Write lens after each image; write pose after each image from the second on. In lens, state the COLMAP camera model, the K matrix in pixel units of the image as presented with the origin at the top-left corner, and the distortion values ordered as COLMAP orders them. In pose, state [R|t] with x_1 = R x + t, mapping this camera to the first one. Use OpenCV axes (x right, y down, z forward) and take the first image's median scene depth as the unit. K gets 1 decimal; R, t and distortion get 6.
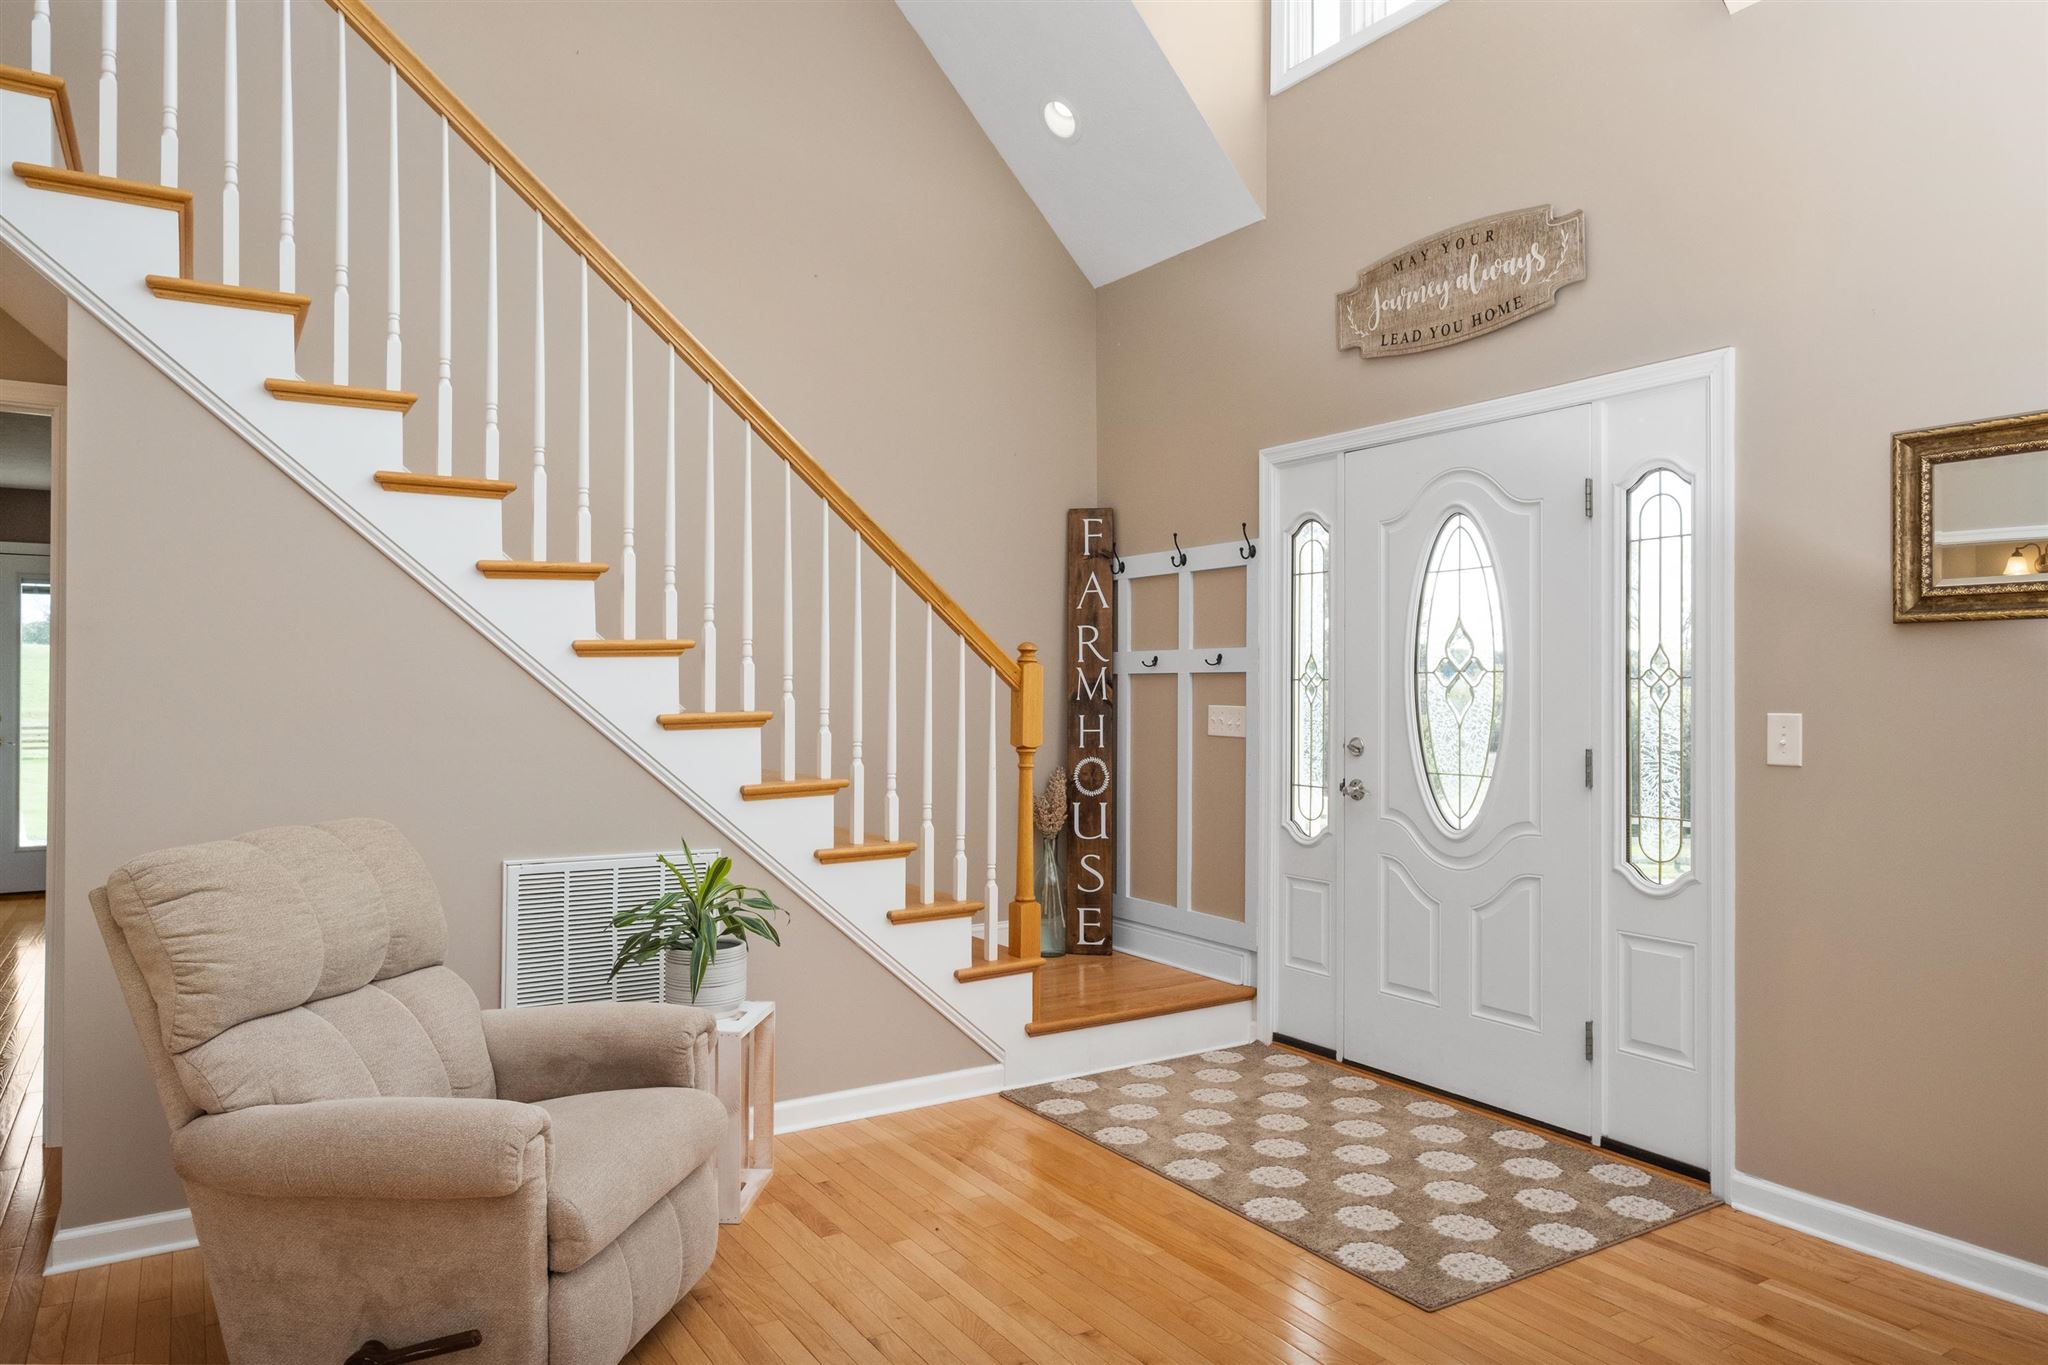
lens RADIAL K [[1312.0, 0, 1021.5], [0, 1312.0, 682.2], [0, 0, 1]] dist [-0.000861, -0.000065]
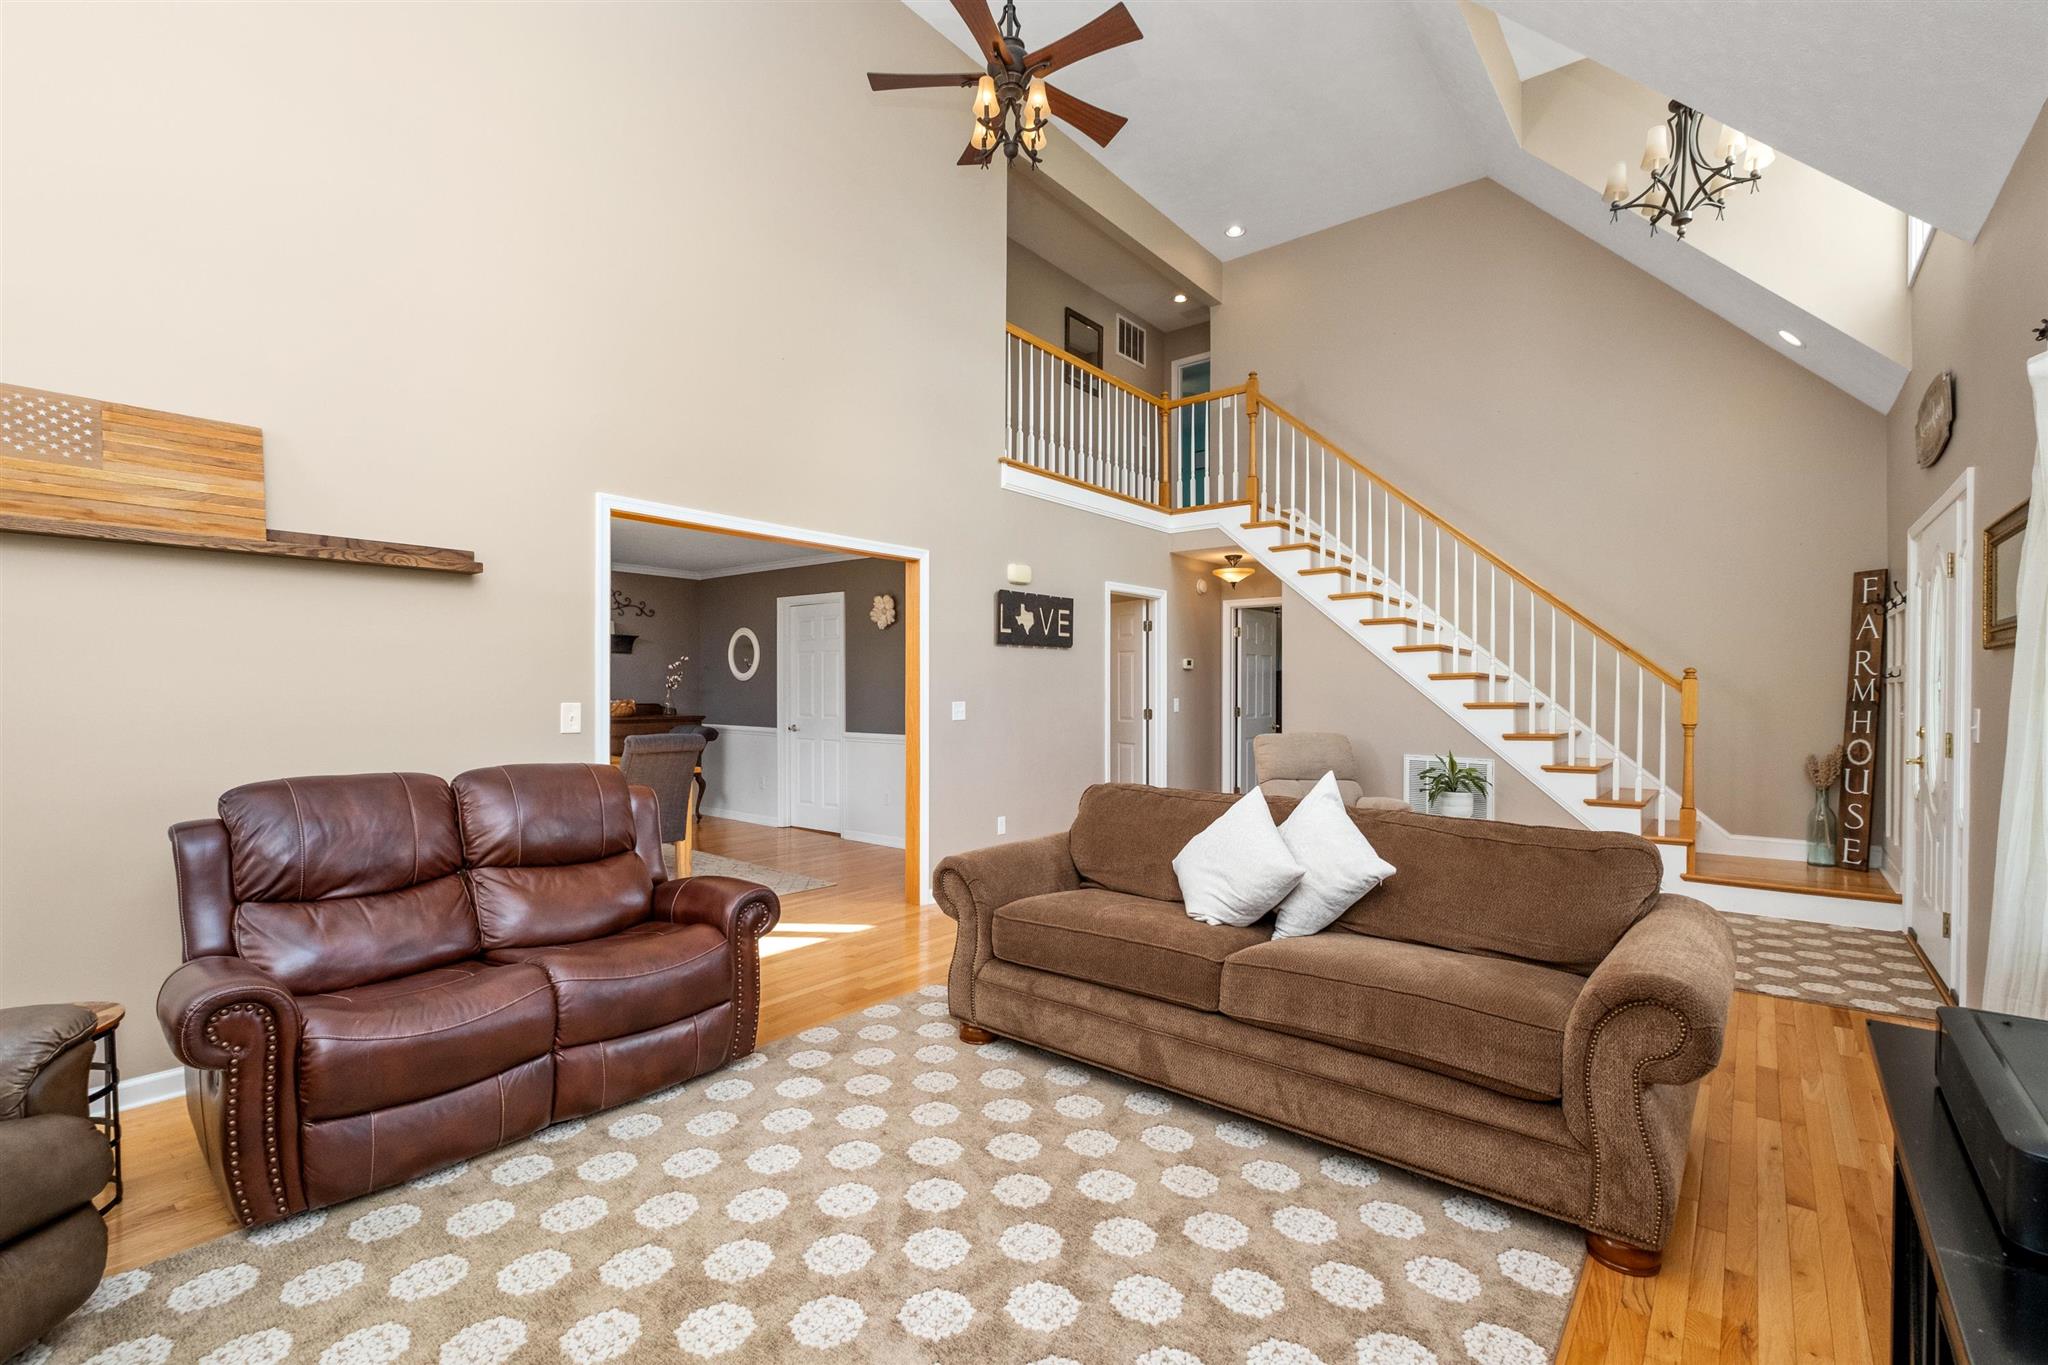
lens RADIAL K [[888.6, 0, 1021.8], [0, 888.6, 691.3], [0, 0, 1]] dist [0.000109, 0.000033]
pose [[0.314779, 0.000049, -0.949165, 0.712008], [0.002638, 0.999996, 0.000927, -0.000531], [0.949161, -0.002796, 0.314778, -0.220341]]
